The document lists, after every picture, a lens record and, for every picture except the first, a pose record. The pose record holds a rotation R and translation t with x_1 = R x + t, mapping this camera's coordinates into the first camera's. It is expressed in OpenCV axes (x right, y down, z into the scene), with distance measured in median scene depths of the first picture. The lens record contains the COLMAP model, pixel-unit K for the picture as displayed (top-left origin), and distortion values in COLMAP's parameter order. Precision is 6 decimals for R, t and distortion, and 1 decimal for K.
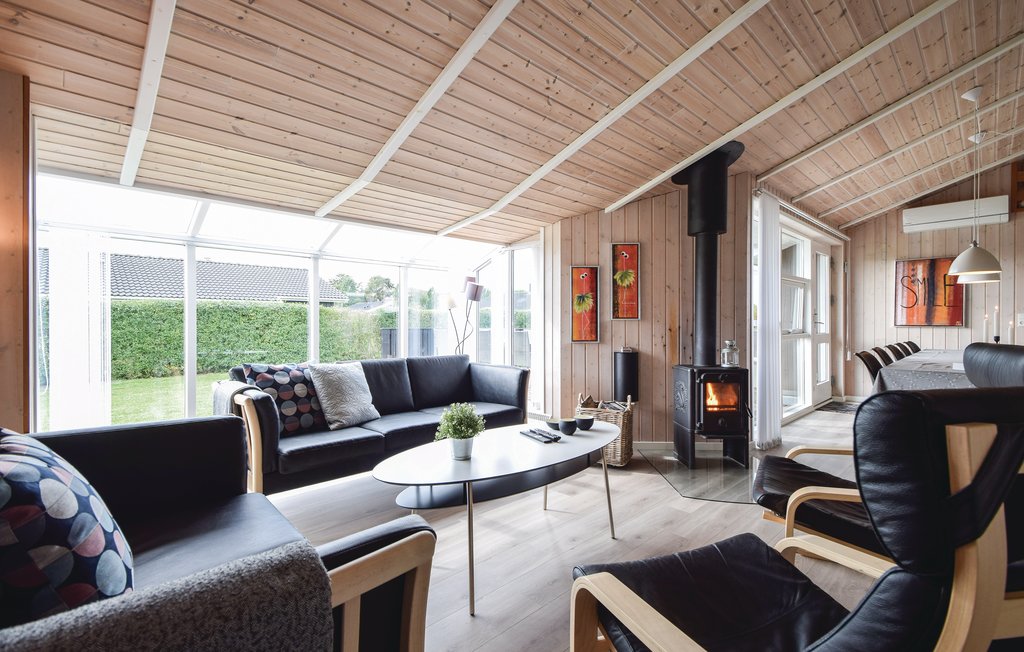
lens RADIAL K [[467.4, 0, 505.0], [0, 467.4, 326.3], [0, 0, 1]] dist [0.019765, -0.000717]
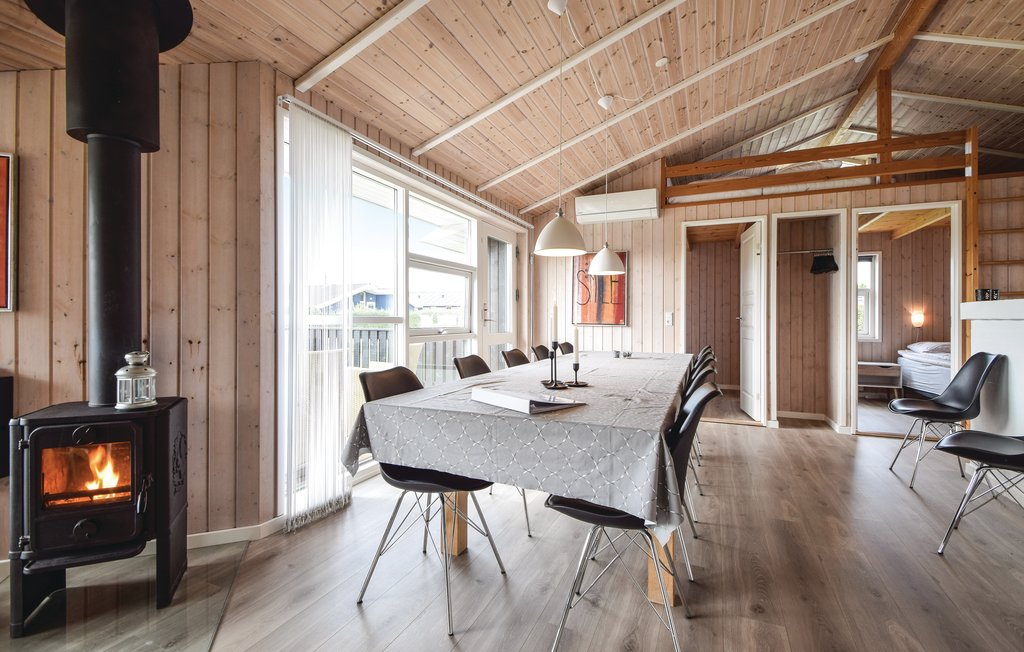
lens RADIAL K [[467.4, 0, 512.8], [0, 467.4, 326.2], [0, 0, 1]] dist [0.019765, -0.000717]
pose [[0.920706, 0.000543, 0.390256, 0.398847], [-0.002550, 0.999986, 0.004625, -0.001468], [-0.390248, -0.005253, 0.920695, 0.229996]]
